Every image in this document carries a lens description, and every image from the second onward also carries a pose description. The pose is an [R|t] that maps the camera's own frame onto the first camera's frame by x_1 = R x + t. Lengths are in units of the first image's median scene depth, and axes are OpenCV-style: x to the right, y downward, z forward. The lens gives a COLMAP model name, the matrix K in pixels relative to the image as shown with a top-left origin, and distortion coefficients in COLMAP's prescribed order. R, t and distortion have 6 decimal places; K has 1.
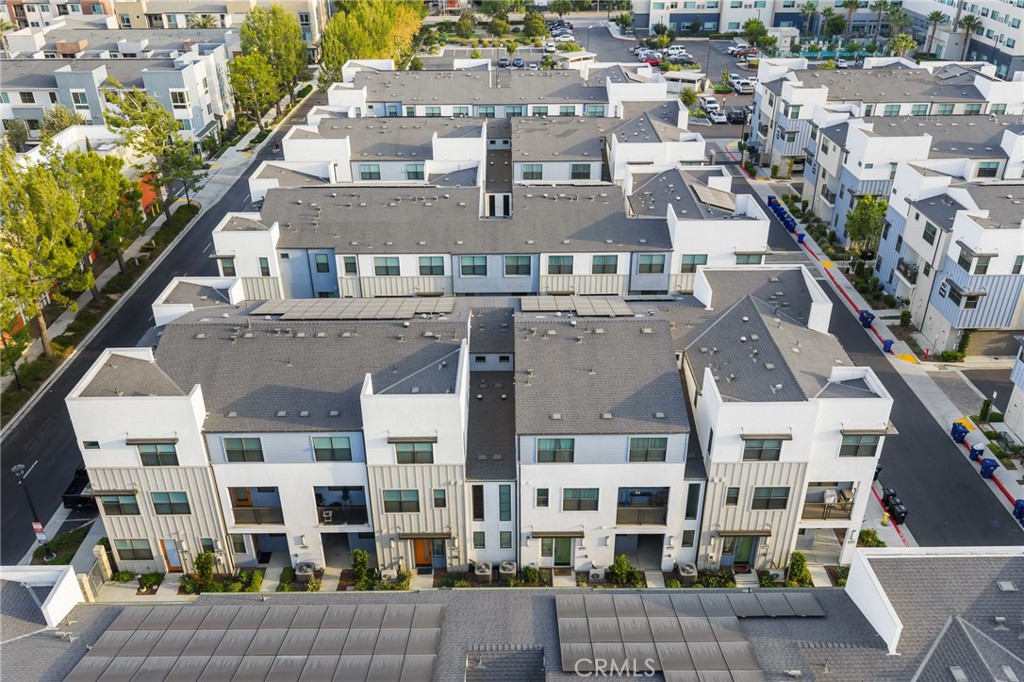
lens RADIAL K [[845.5, 0, 511.8], [0, 845.5, 342.5], [0, 0, 1]] dist [0.000231, -0.006927]
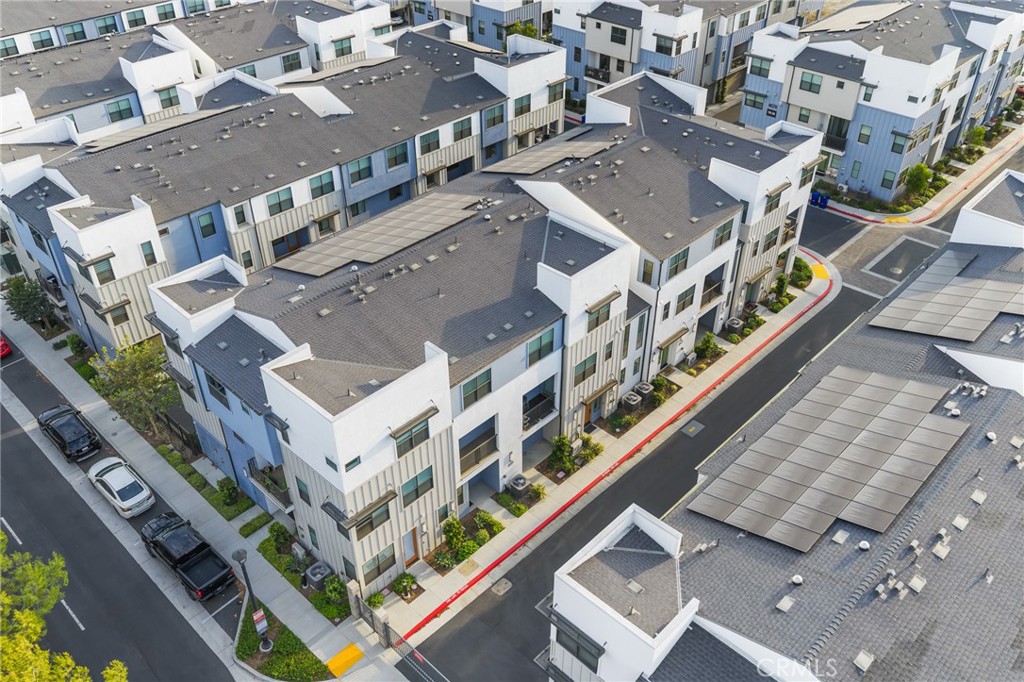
lens RADIAL K [[845.5, 0, 510.6], [0, 845.5, 340.4], [0, 0, 1]] dist [0.000231, -0.006927]
pose [[0.701437, -0.424141, 0.572792, -0.542028], [0.346529, 0.905223, 0.245944, -0.092489], [-0.622820, 0.025975, 0.781934, 0.169731]]
